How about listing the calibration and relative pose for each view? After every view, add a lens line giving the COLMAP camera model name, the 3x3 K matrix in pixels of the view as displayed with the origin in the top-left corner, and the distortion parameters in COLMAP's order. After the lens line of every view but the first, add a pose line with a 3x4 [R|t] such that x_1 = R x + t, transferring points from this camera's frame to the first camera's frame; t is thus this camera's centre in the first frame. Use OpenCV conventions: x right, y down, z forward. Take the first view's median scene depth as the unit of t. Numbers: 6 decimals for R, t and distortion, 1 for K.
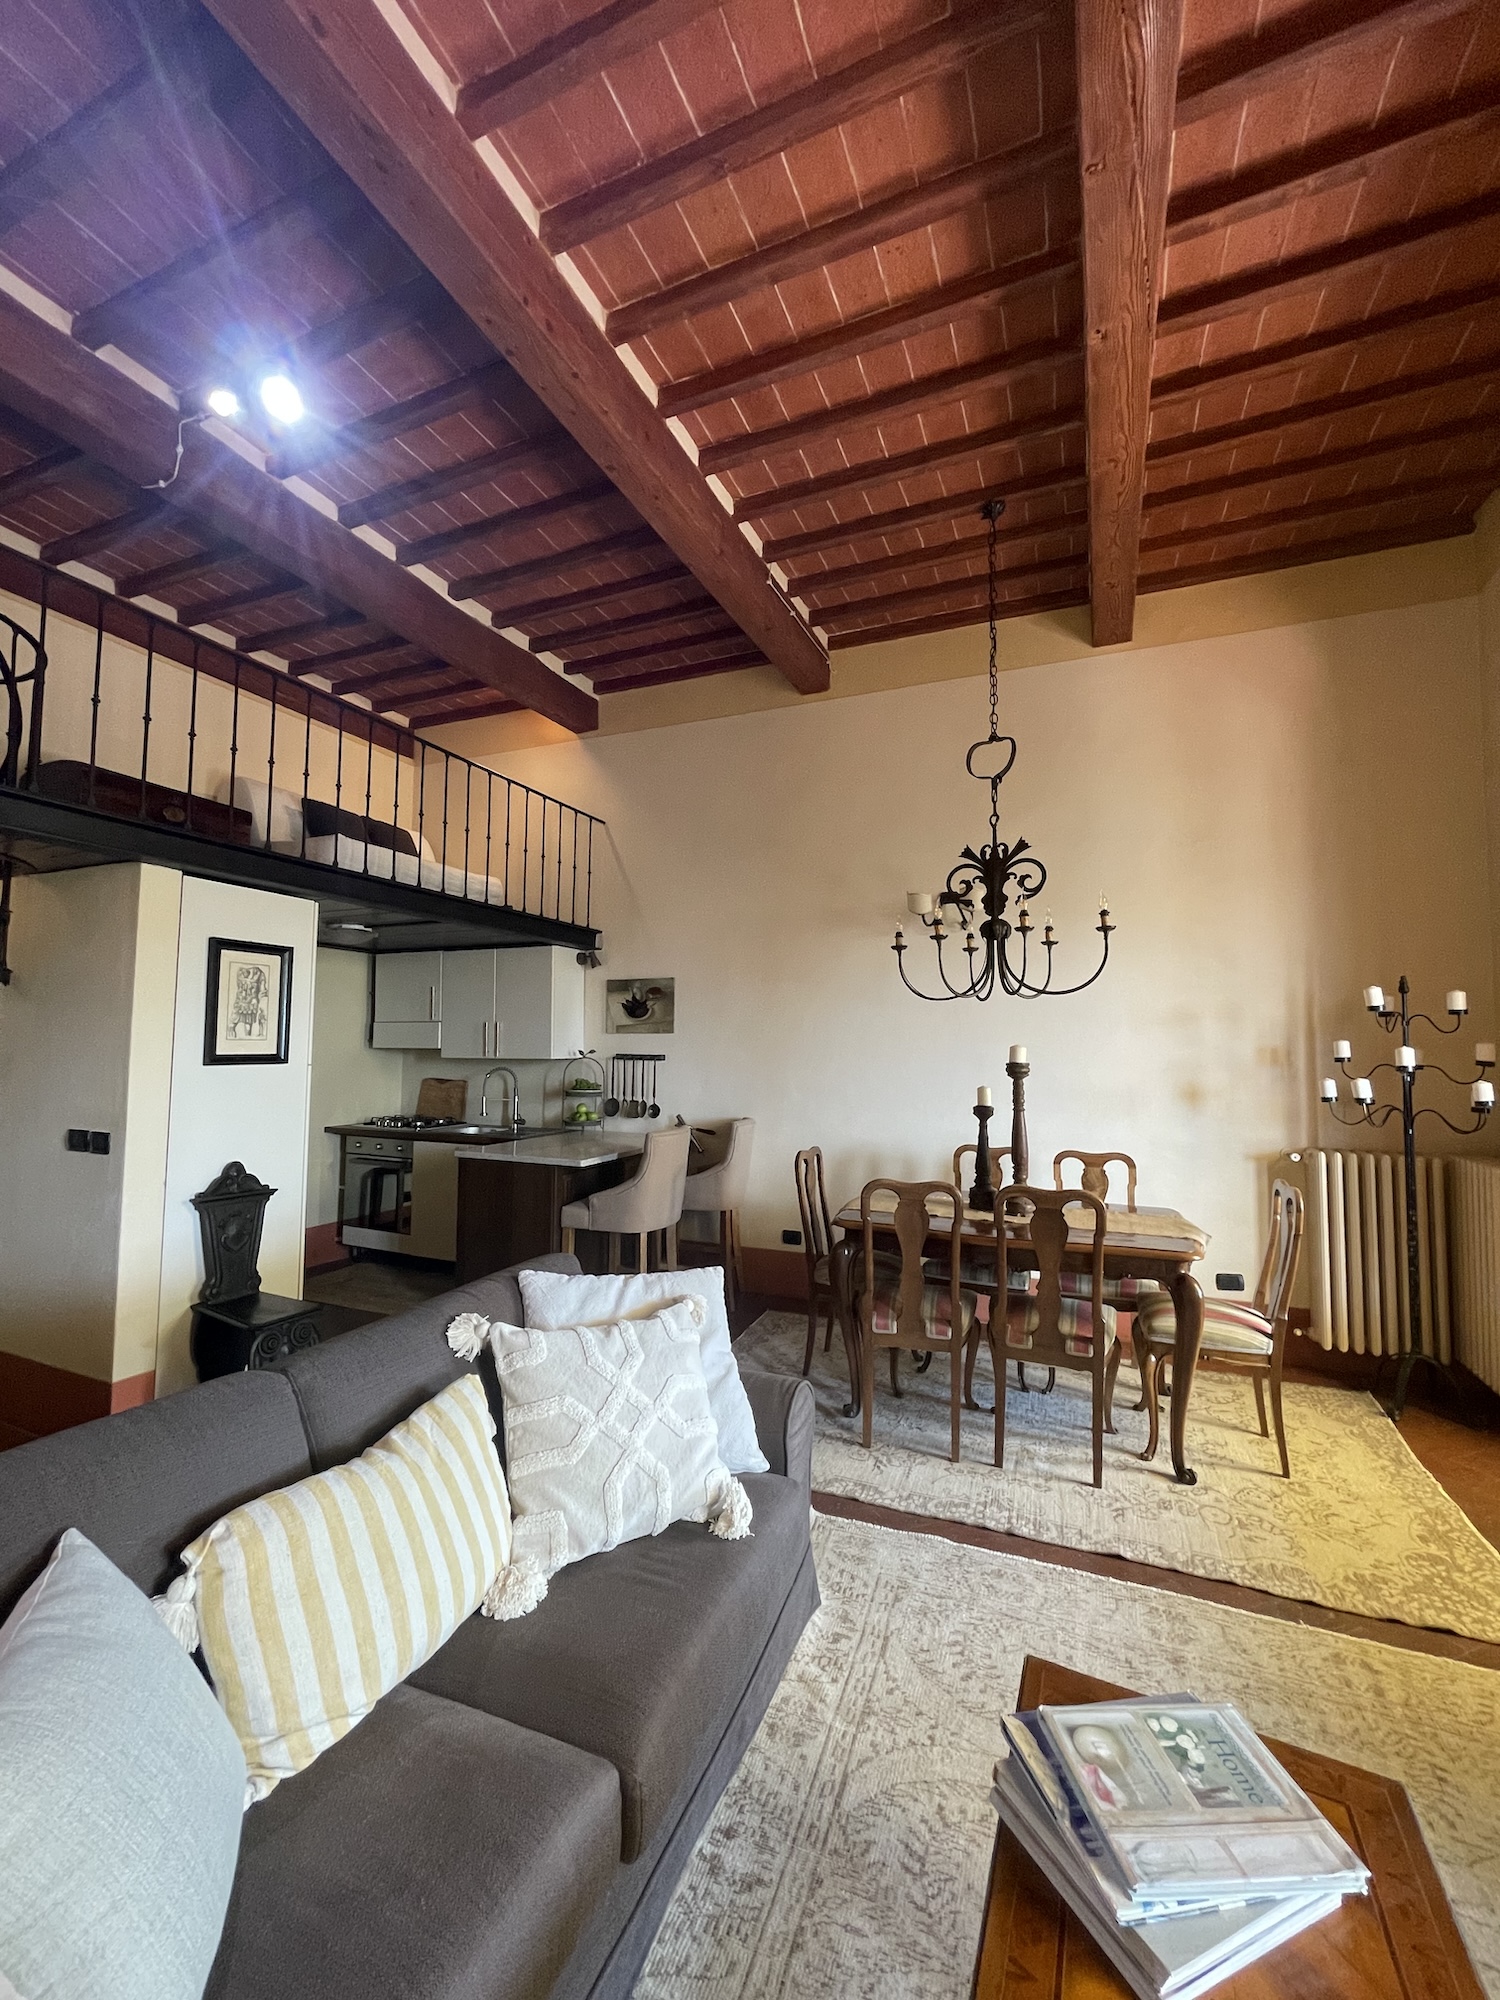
lens RADIAL K [[811.1, 0, 750.0], [0, 811.1, 1000.0], [0, 0, 1]] dist [-0.000504, -0.000004]
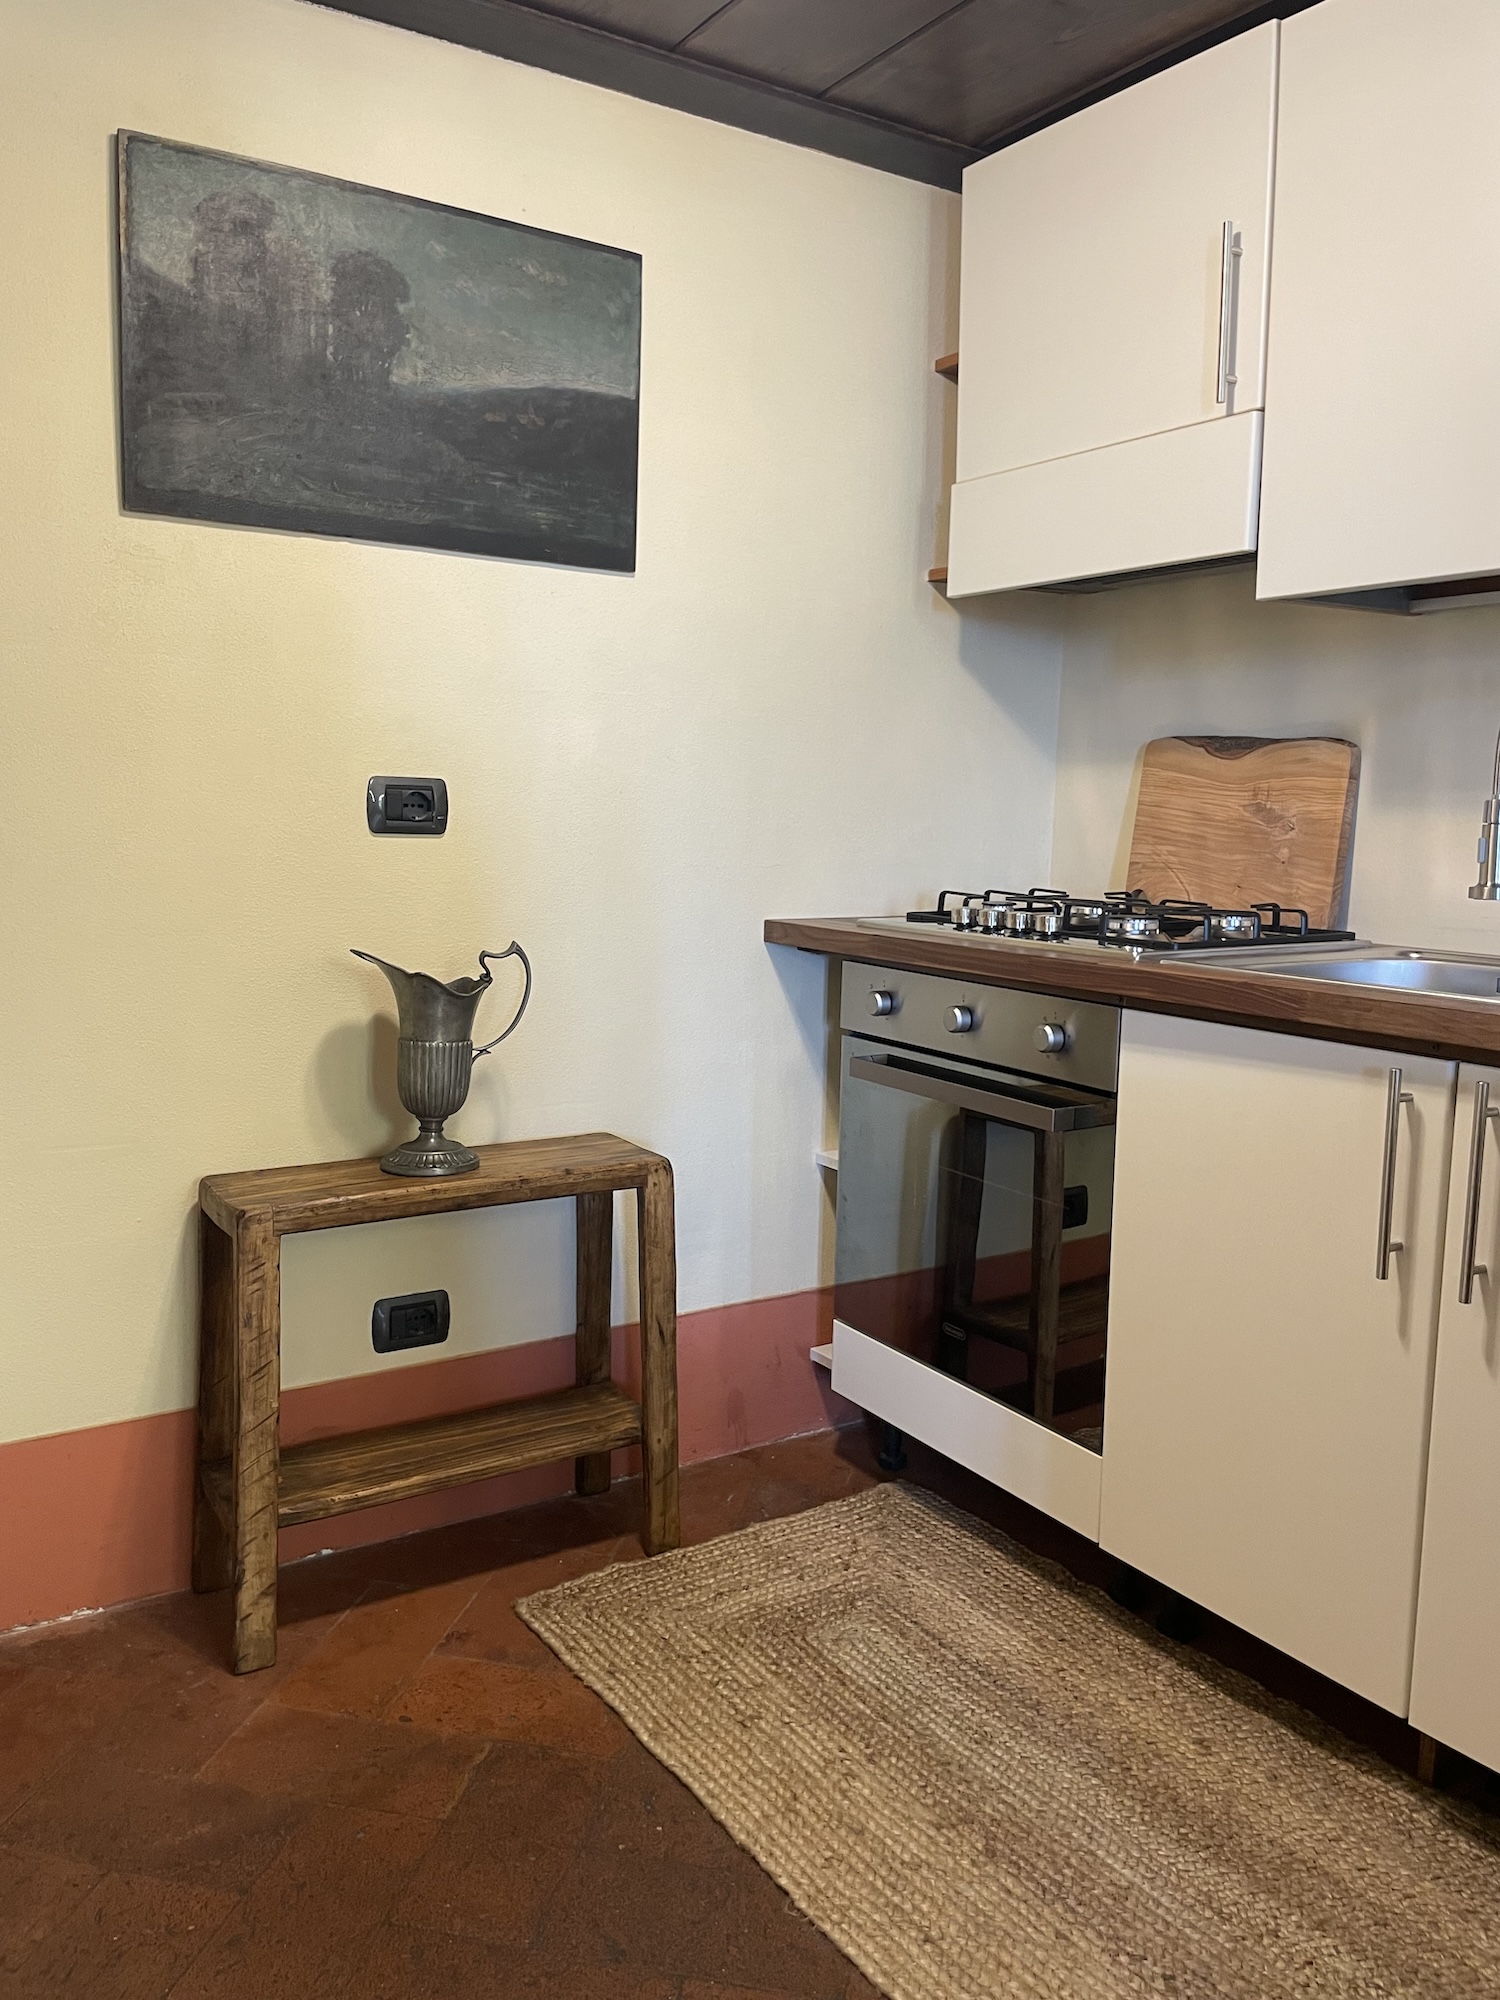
lens RADIAL K [[1524.2, 0, 750.0], [0, 1524.2, 1000.0], [0, 0, 1]] dist [0.076527, 0.000792]
pose [[0.831236, 0.076592, -0.550618, -0.320435], [0.021199, 0.985376, 0.169070, 0.119972], [0.555515, -0.152210, 0.817456, 0.726765]]
